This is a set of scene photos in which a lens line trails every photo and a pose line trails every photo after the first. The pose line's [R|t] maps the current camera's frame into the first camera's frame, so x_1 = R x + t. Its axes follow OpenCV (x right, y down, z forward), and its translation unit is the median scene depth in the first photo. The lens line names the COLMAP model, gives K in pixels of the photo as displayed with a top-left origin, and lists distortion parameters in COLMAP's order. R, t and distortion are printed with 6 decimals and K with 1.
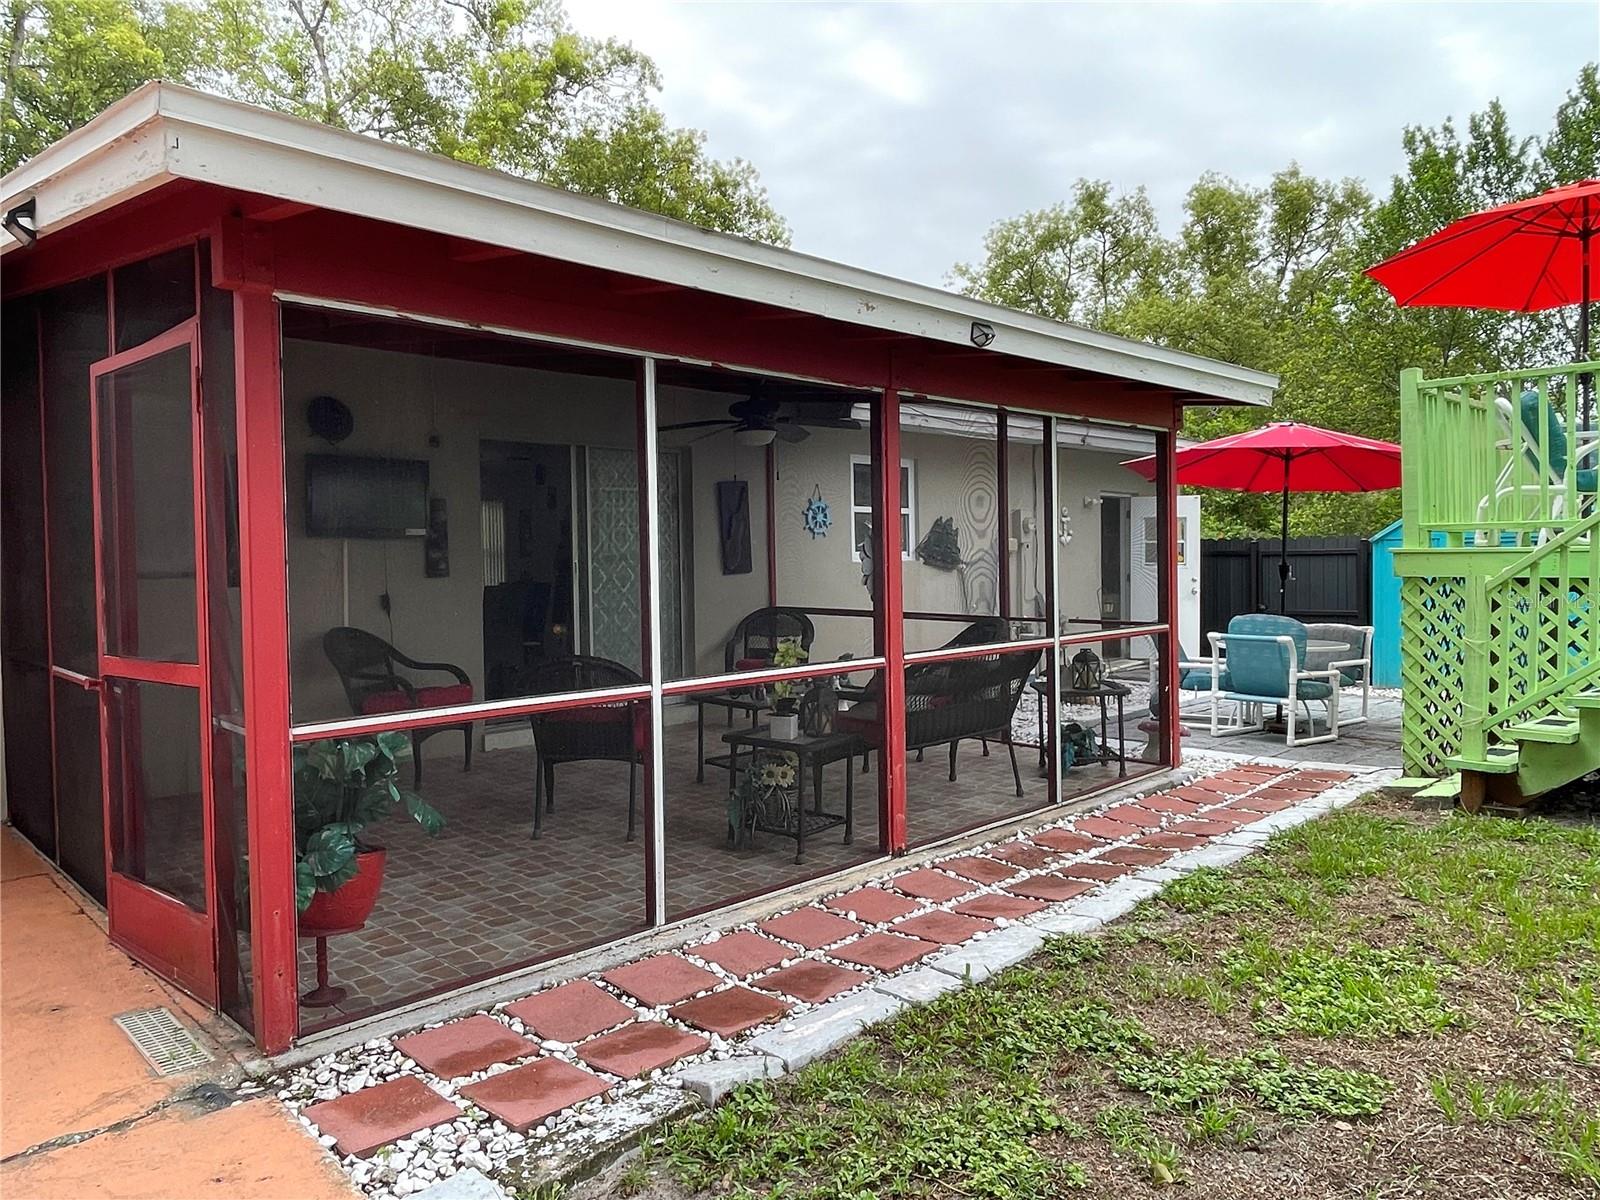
lens RADIAL K [[1100.4, 0, 800.0], [0, 1100.4, 600.0], [0, 0, 1]] dist [-0.004093, -0.001420]
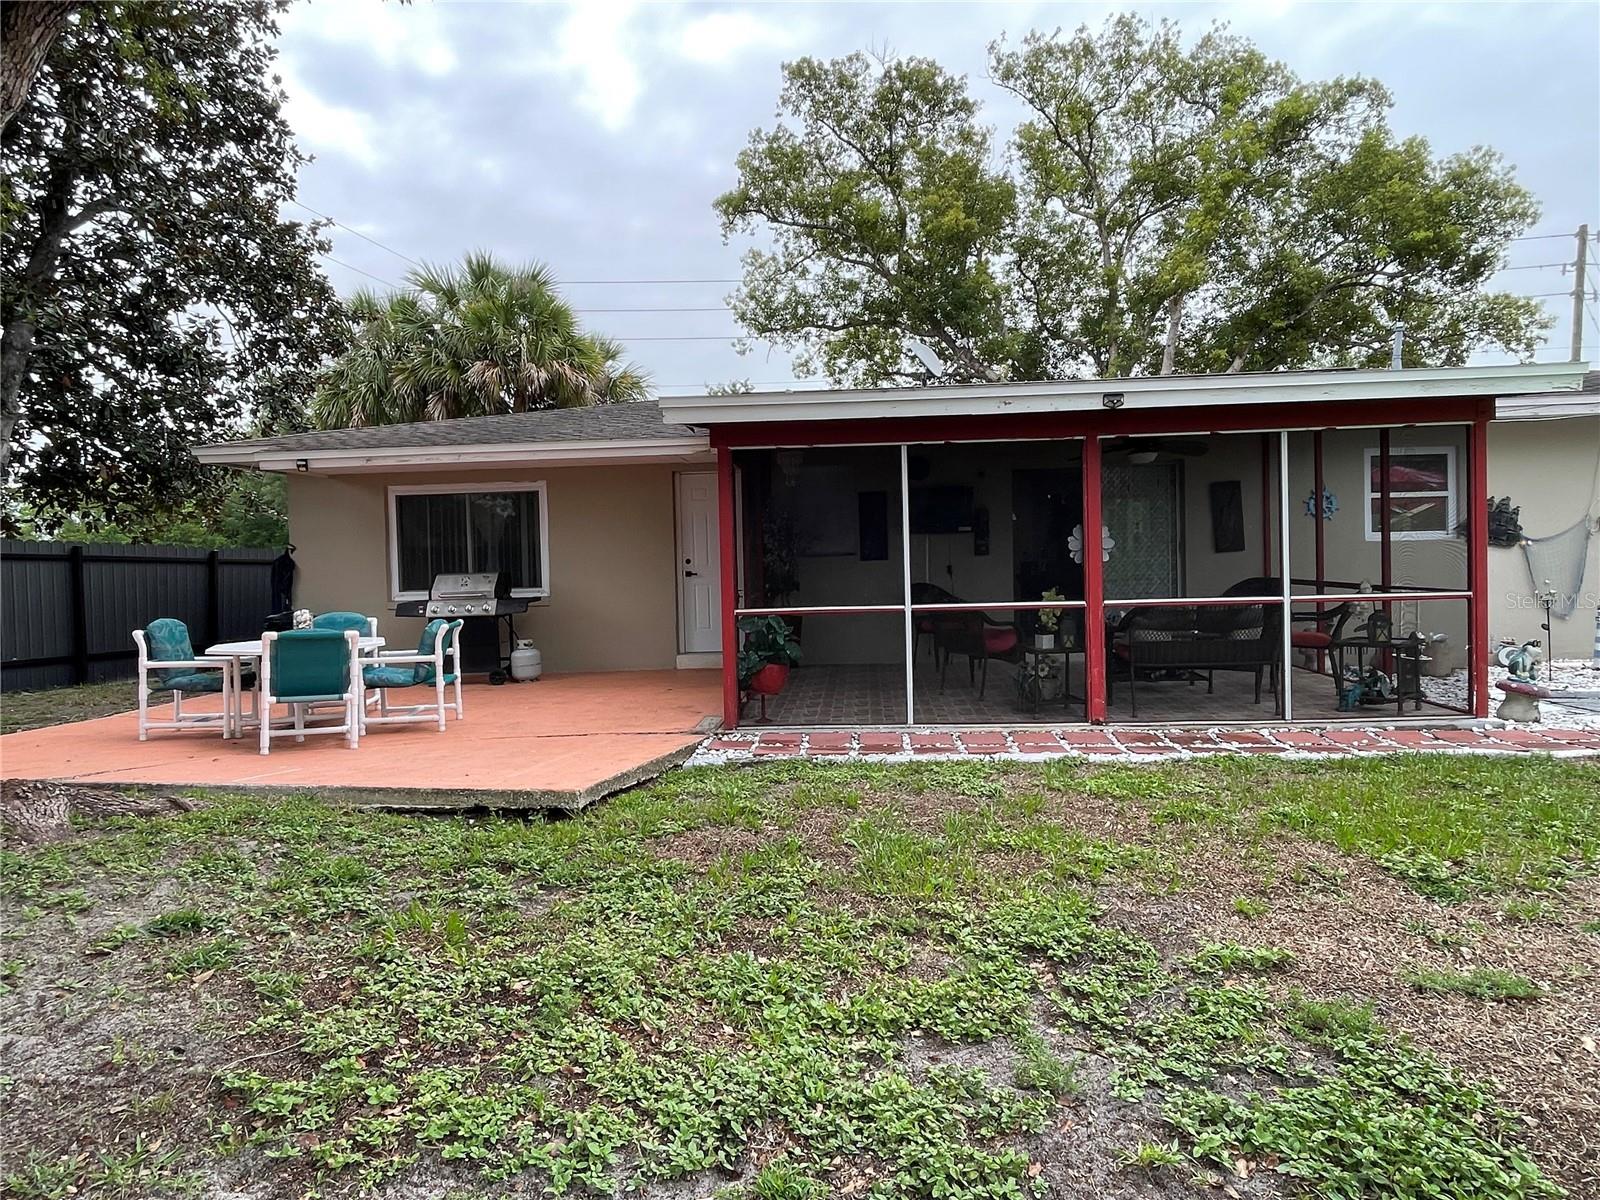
lens RADIAL K [[935.2, 0, 800.0], [0, 935.2, 600.0], [0, 0, 1]] dist [-0.003356, -0.001626]
pose [[0.668385, 0.028697, -0.743262, 0.366441], [-0.011806, 0.999539, 0.027975, 0.007474], [0.743722, -0.009923, 0.668416, -0.108491]]
